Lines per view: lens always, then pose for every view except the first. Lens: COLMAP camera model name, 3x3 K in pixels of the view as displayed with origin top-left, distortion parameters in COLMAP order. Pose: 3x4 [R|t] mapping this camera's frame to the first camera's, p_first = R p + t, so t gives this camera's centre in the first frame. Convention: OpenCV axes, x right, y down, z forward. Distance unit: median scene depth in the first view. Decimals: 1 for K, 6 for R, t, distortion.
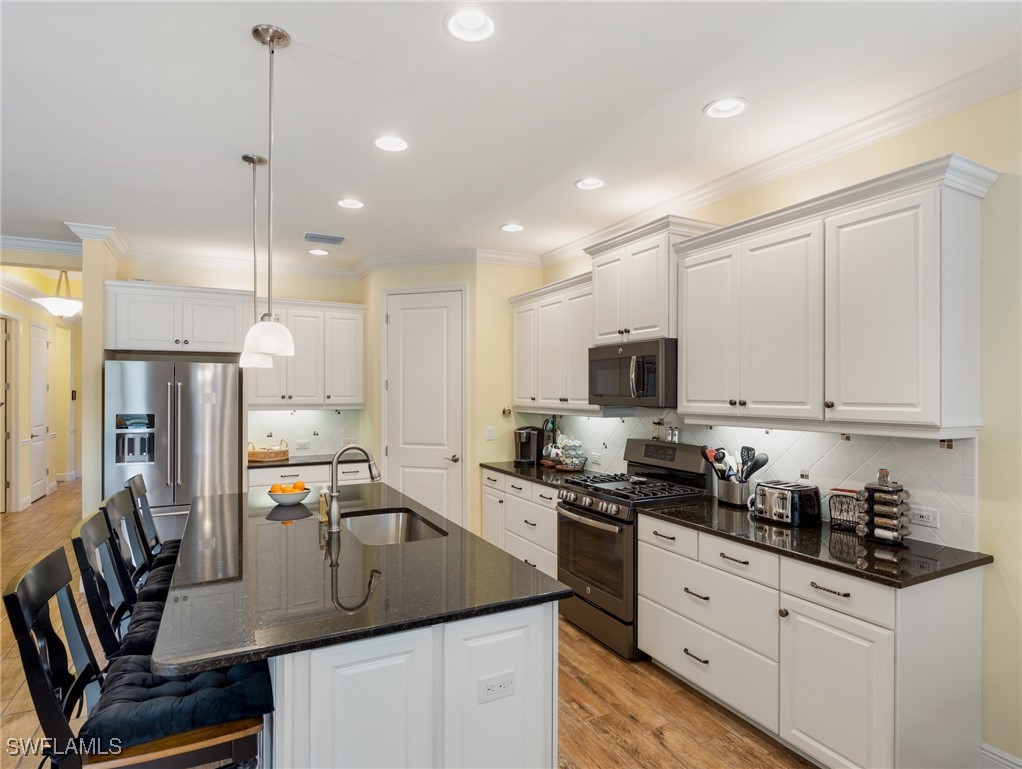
lens RADIAL K [[563.6, 0, 520.7], [0, 563.6, 391.0], [0, 0, 1]] dist [-0.002439, -0.001599]
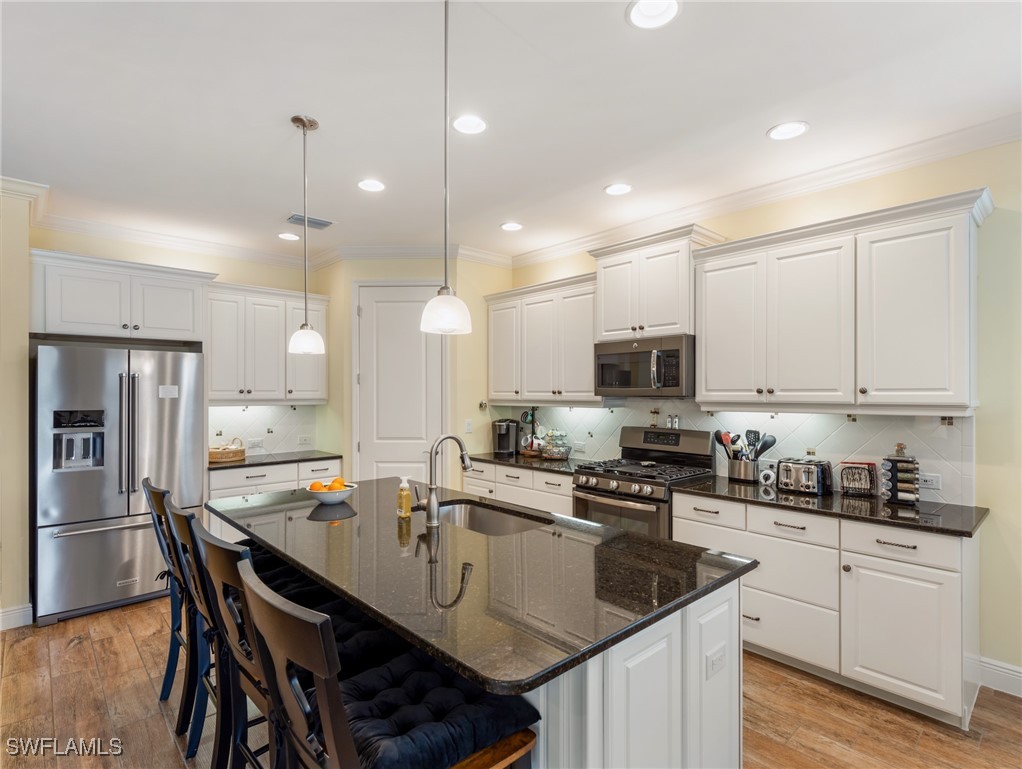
lens RADIAL K [[519.2, 0, 521.3], [0, 519.2, 392.1], [0, 0, 1]] dist [0.009537, -0.003457]
pose [[0.964728, -0.001856, 0.263241, -0.280826], [0.001709, 0.999998, 0.000788, 0.016145], [-0.263242, -0.000310, 0.964730, 0.080472]]
